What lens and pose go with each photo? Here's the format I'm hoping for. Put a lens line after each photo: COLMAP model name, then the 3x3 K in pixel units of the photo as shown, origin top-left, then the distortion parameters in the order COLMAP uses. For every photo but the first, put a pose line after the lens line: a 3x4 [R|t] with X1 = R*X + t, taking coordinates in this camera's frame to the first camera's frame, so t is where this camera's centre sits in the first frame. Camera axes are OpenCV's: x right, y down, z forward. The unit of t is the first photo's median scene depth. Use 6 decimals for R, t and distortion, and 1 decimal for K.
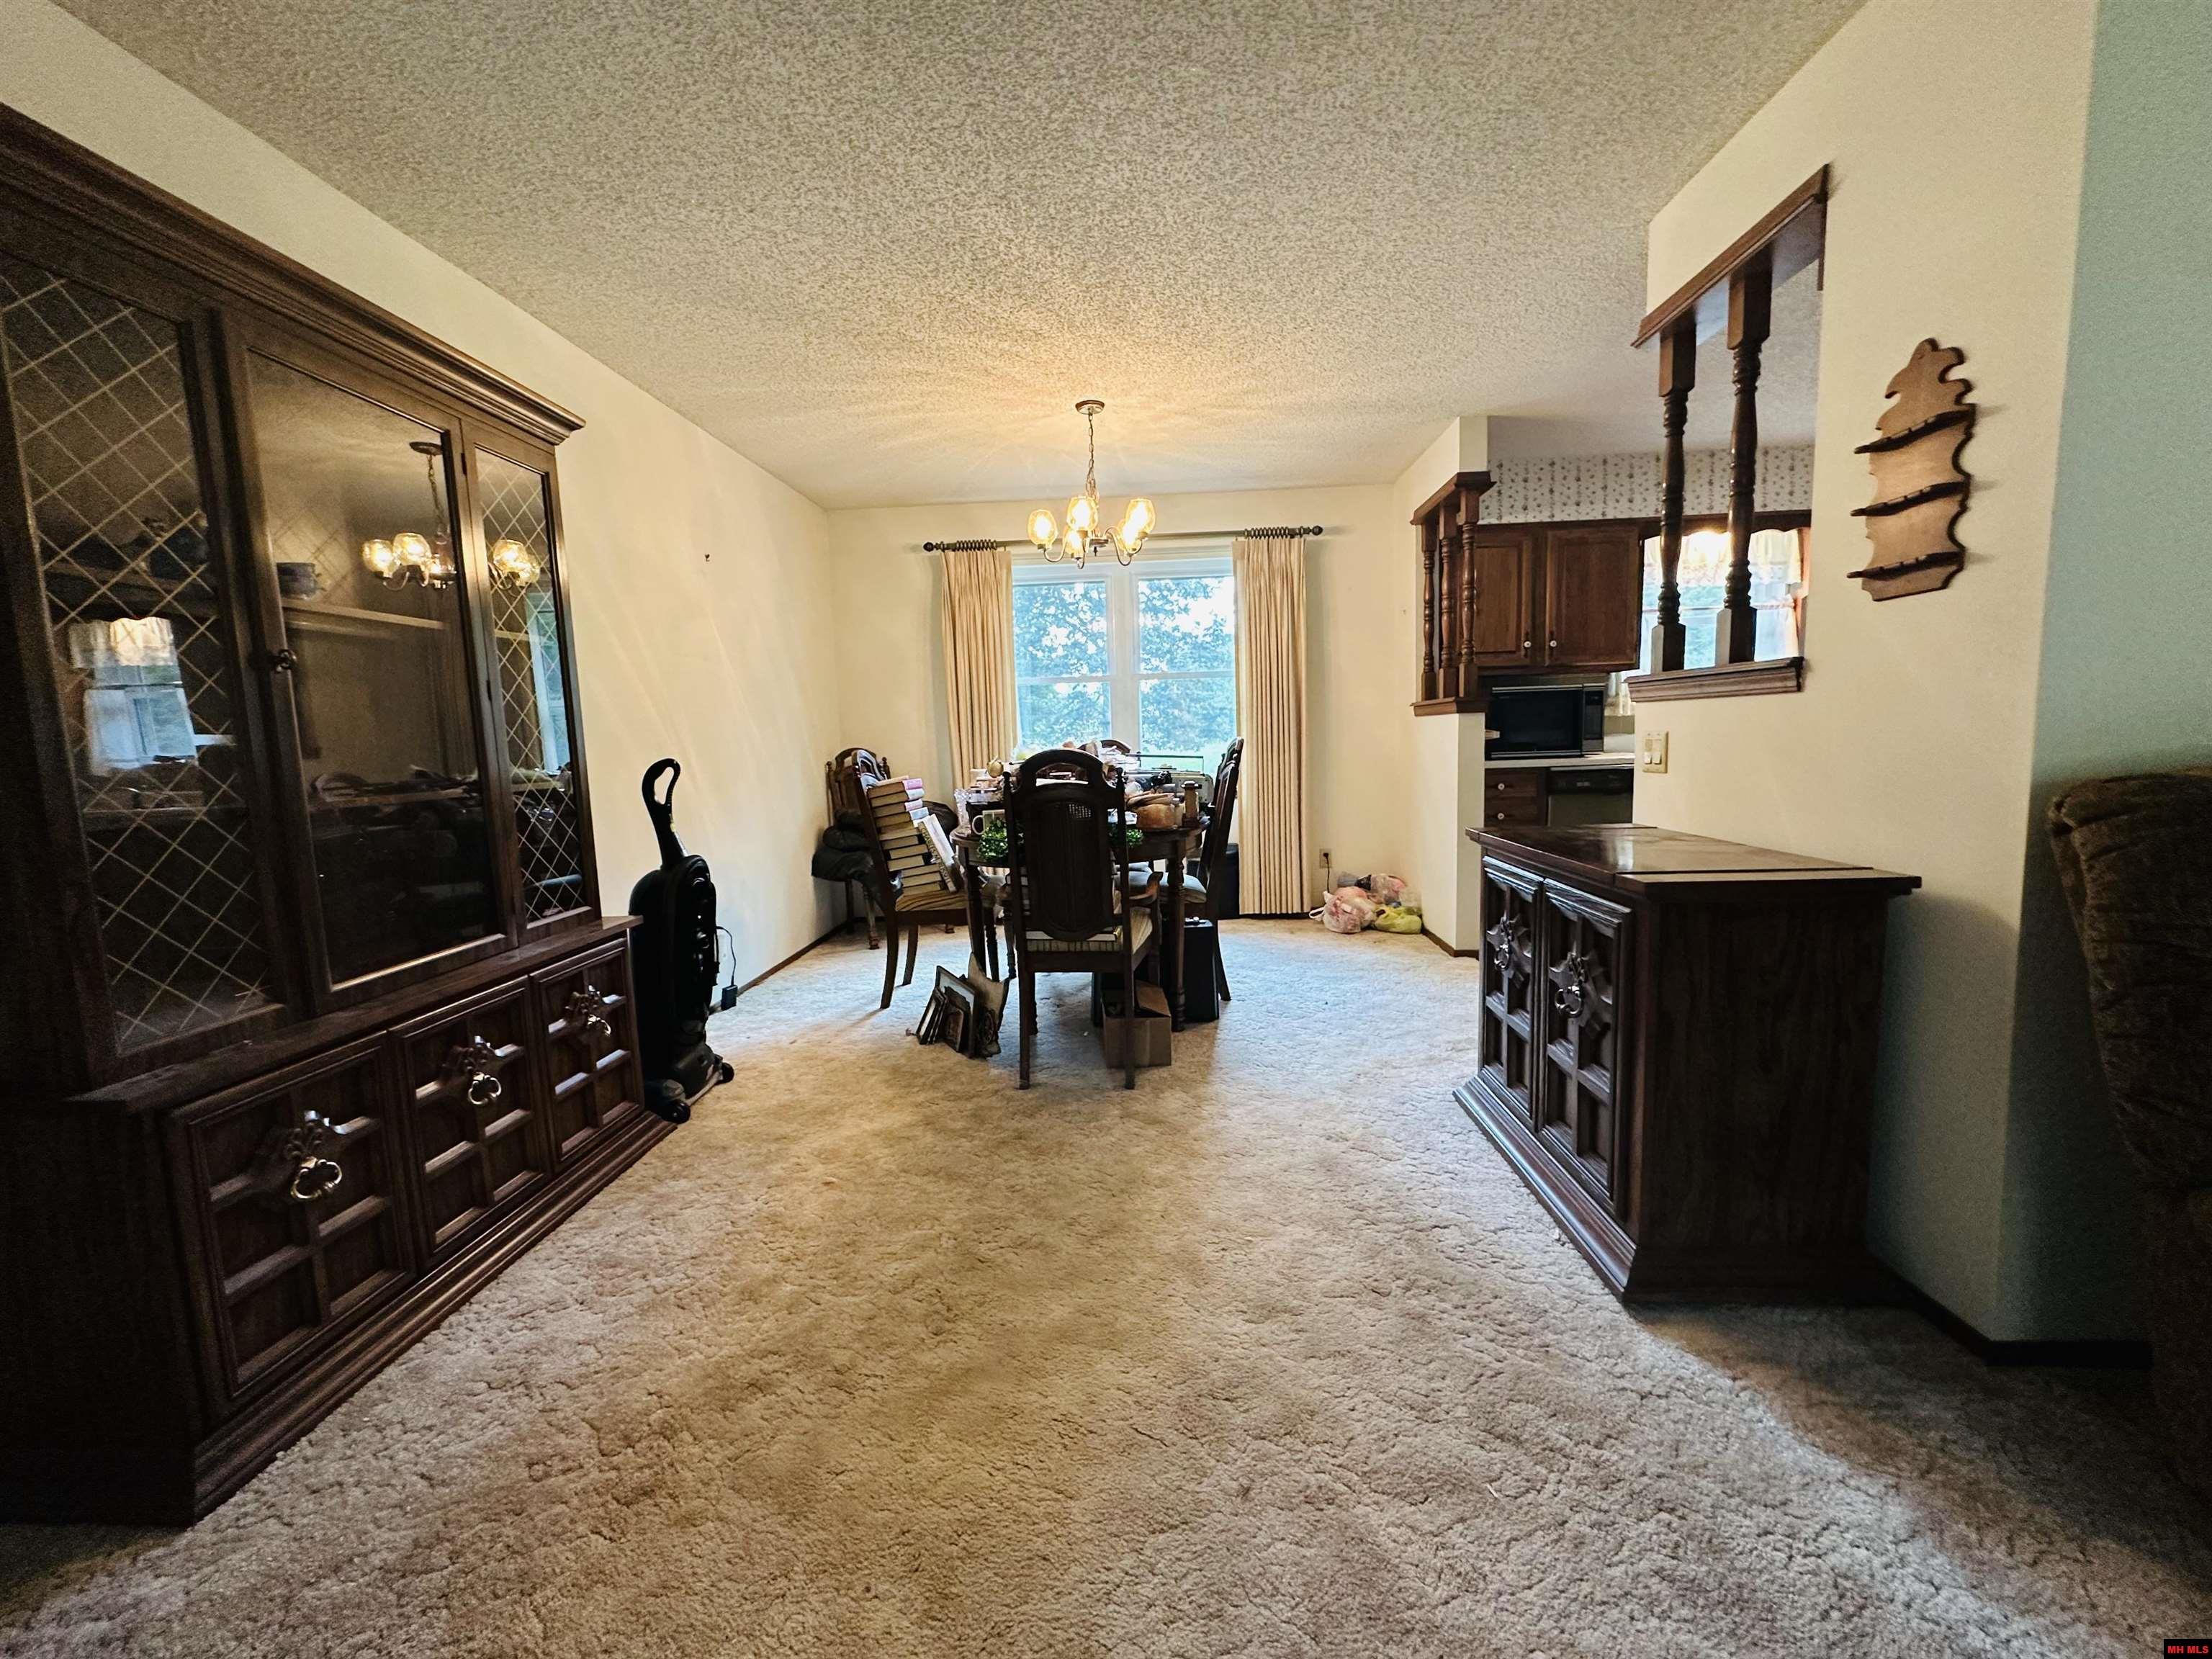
lens RADIAL K [[883.6, 0, 1105.3], [0, 883.6, 825.1], [0, 0, 1]] dist [-0.002511, 0.000118]
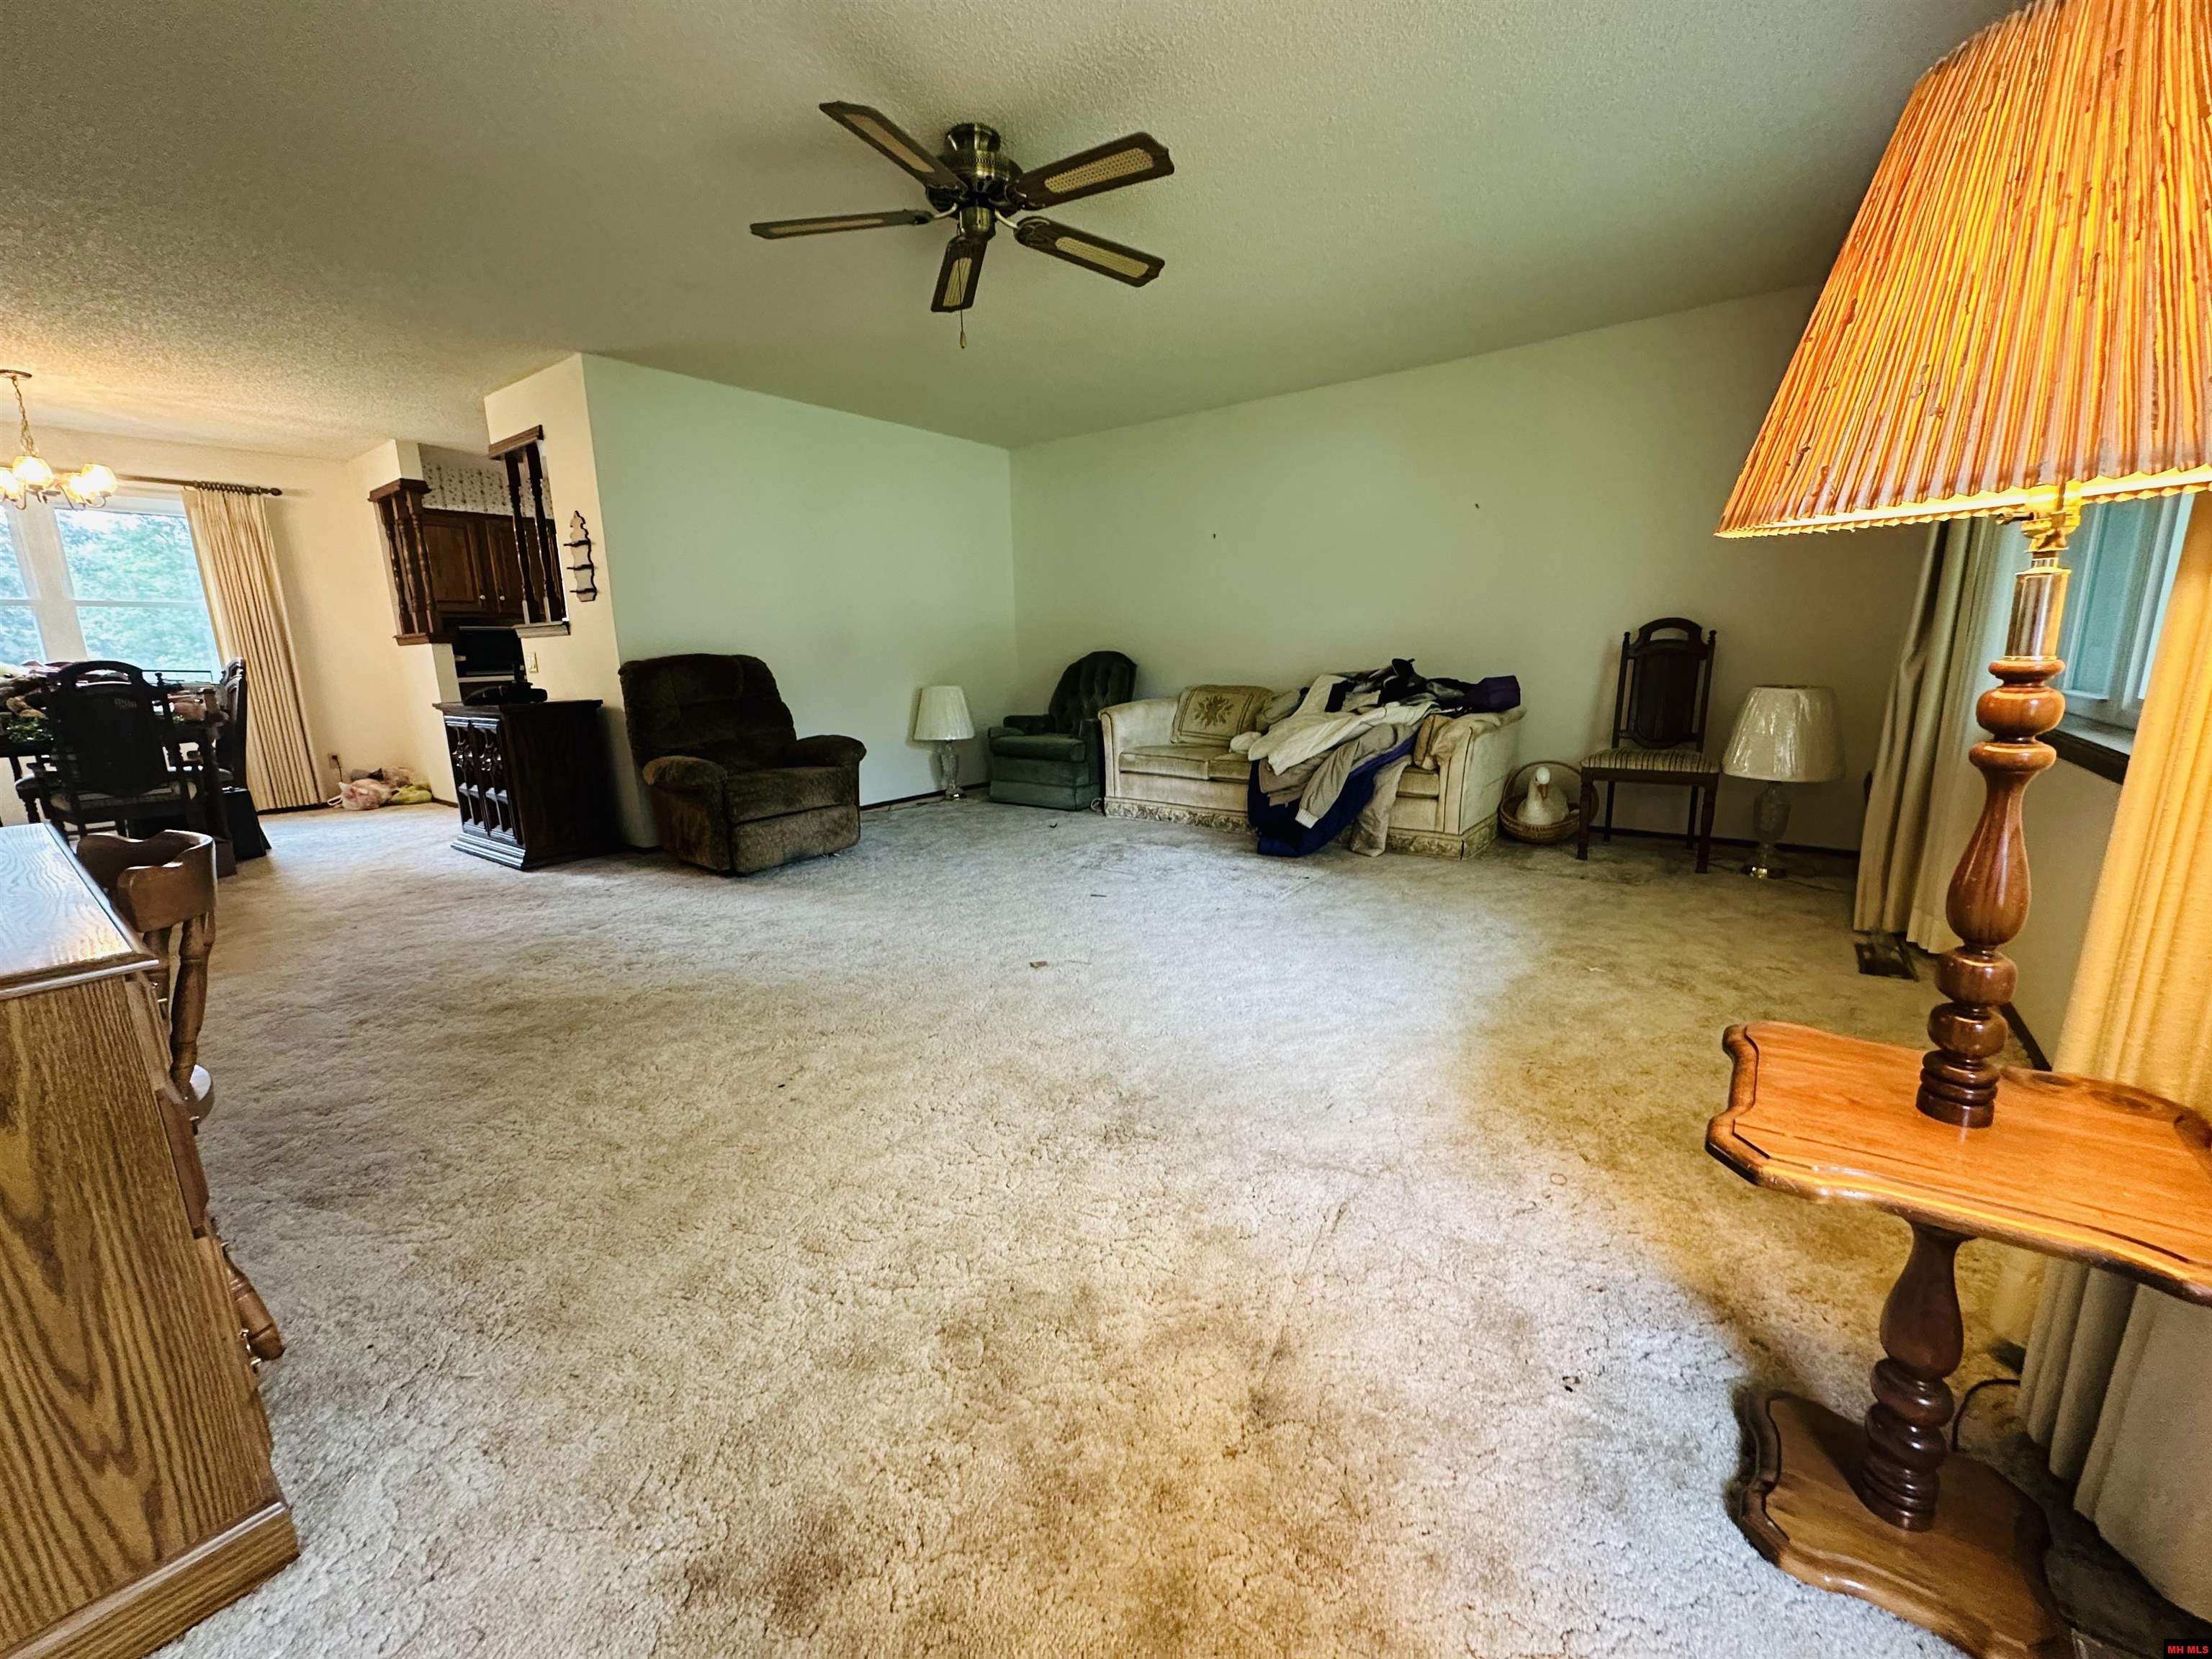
lens RADIAL K [[883.6, 0, 1105.3], [0, 883.6, 825.1], [0, 0, 1]] dist [-0.002511, 0.000118]
pose [[0.554231, -0.148488, 0.819011, -0.314496], [0.092323, 0.988854, 0.116805, 0.143903], [-0.827227, 0.010877, 0.561762, -1.038128]]
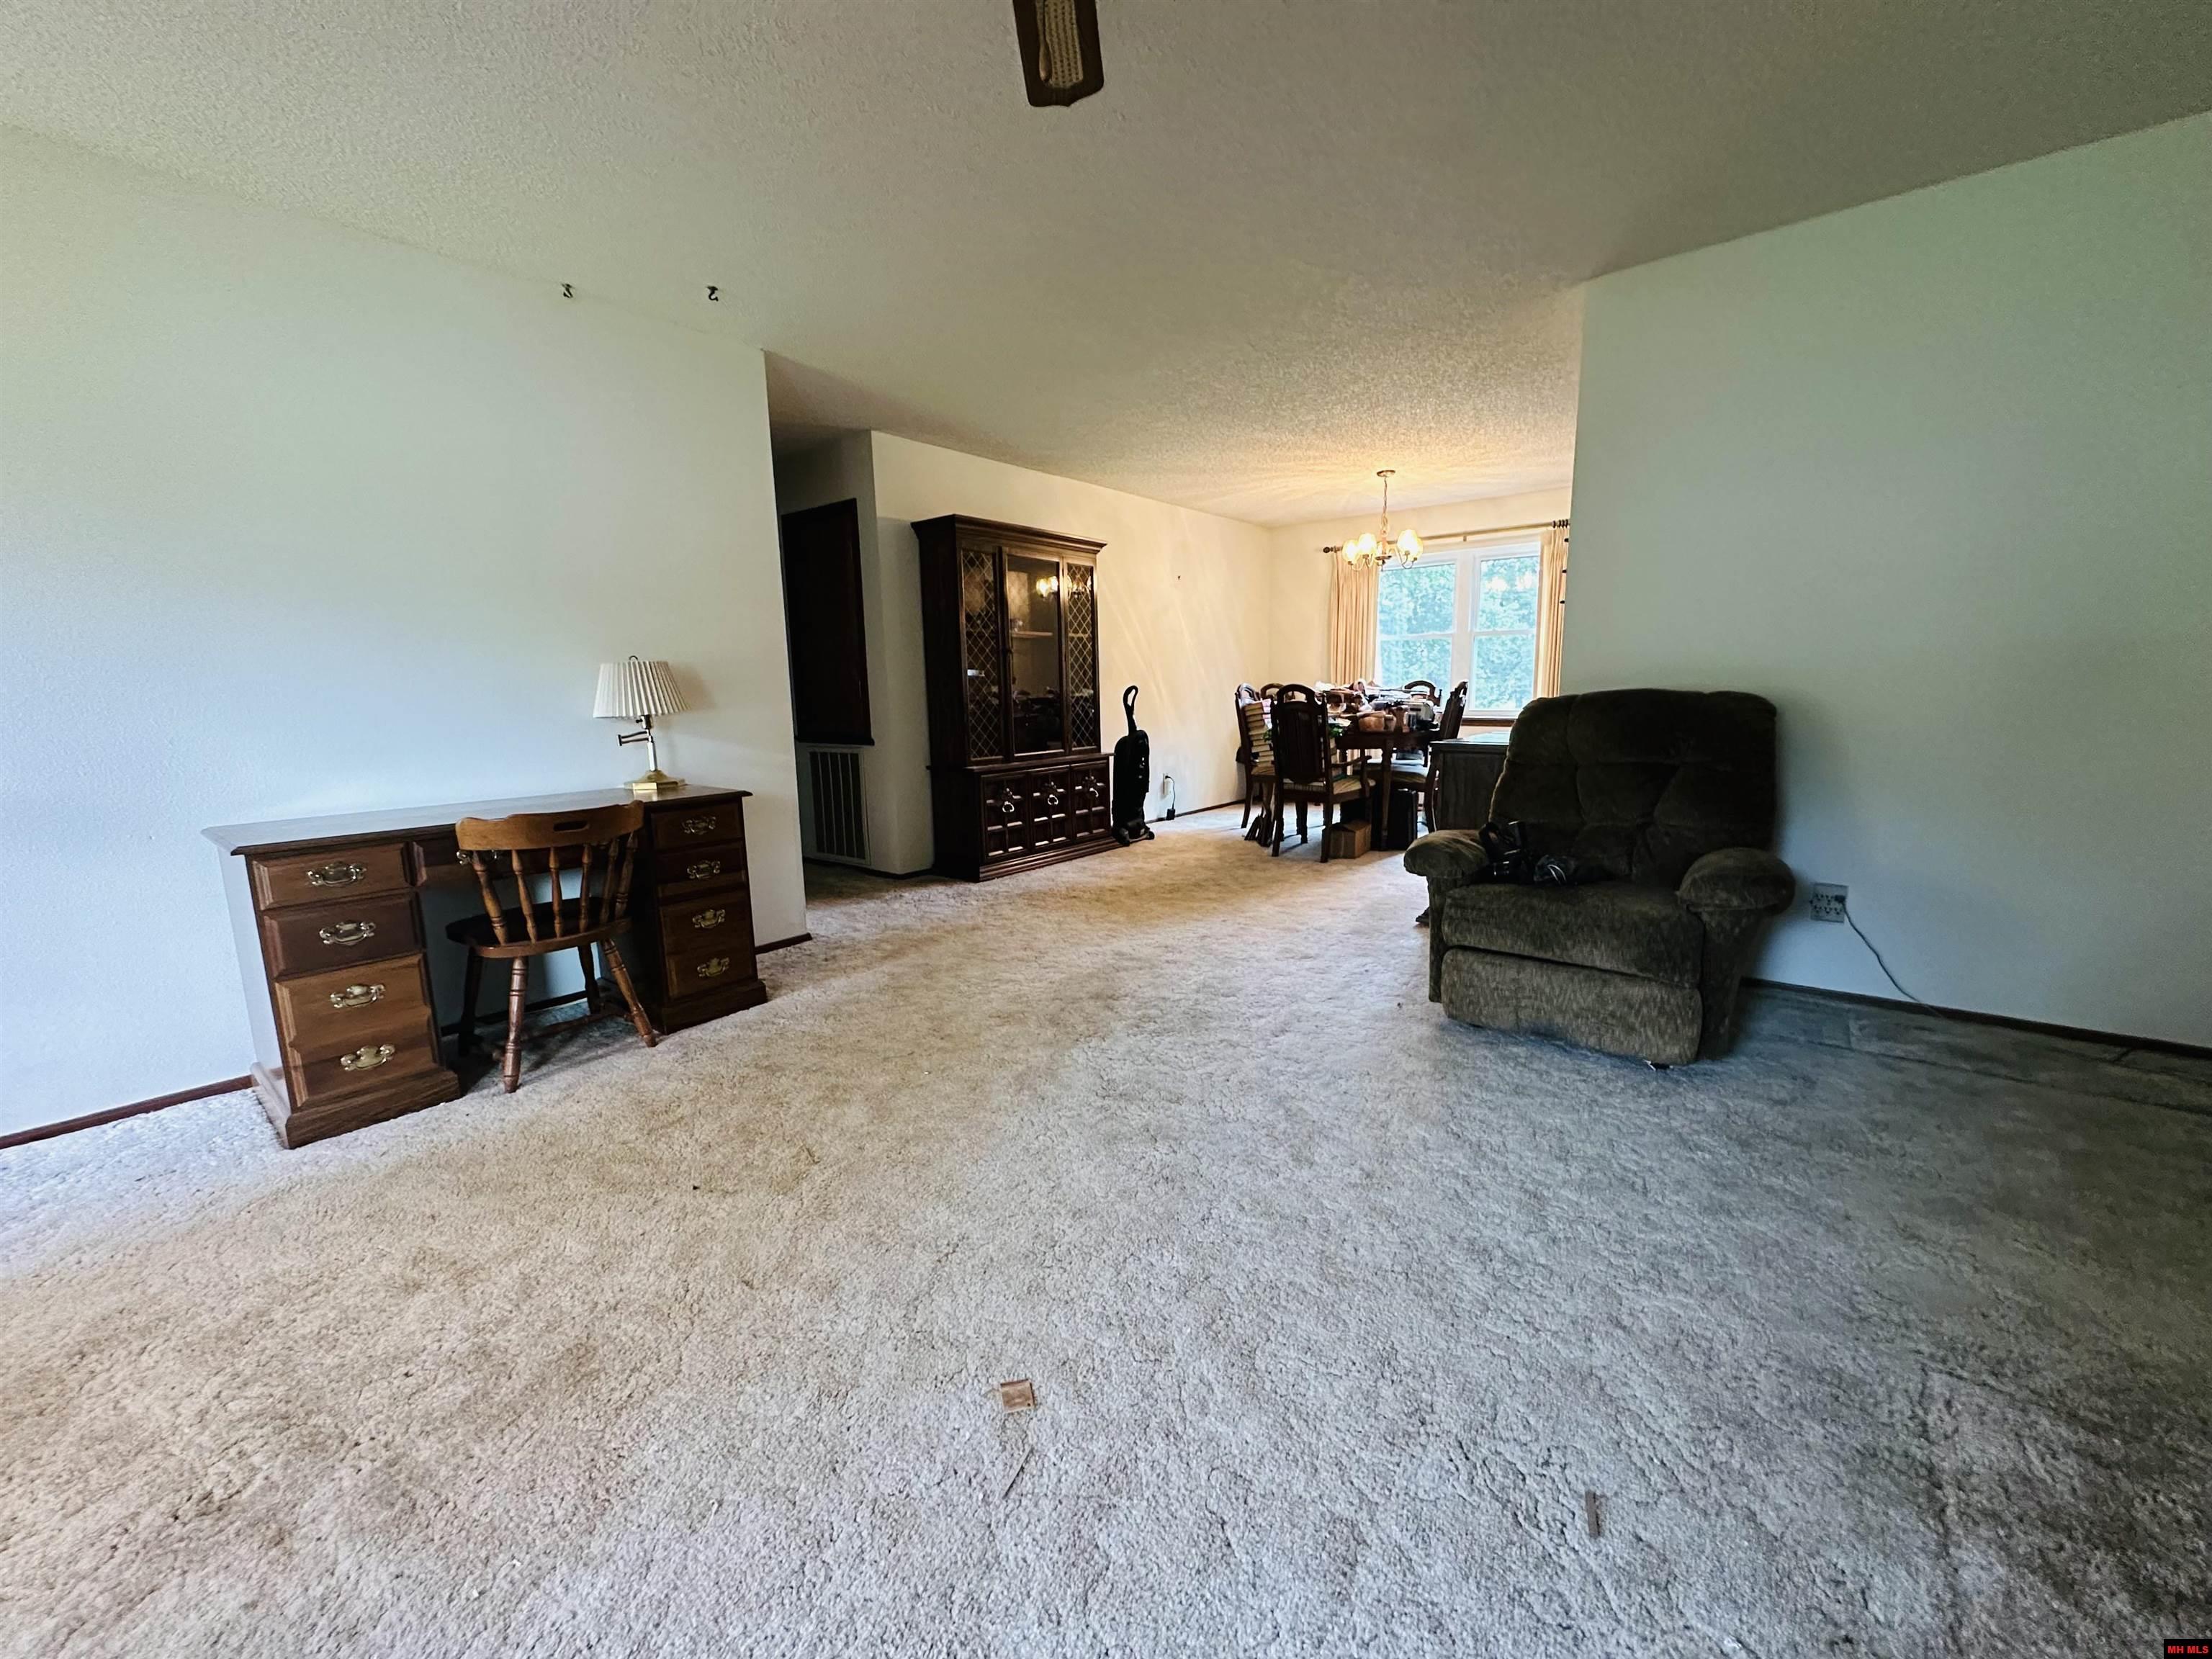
lens RADIAL K [[892.4, 0, 1099.3], [0, 892.4, 832.8], [0, 0, 1]] dist [-0.001616, -0.000281]
pose [[0.807237, 0.110892, -0.579716, 0.673390], [-0.067735, 0.993108, 0.095649, 0.073008], [0.586327, -0.037945, 0.809185, -0.763977]]
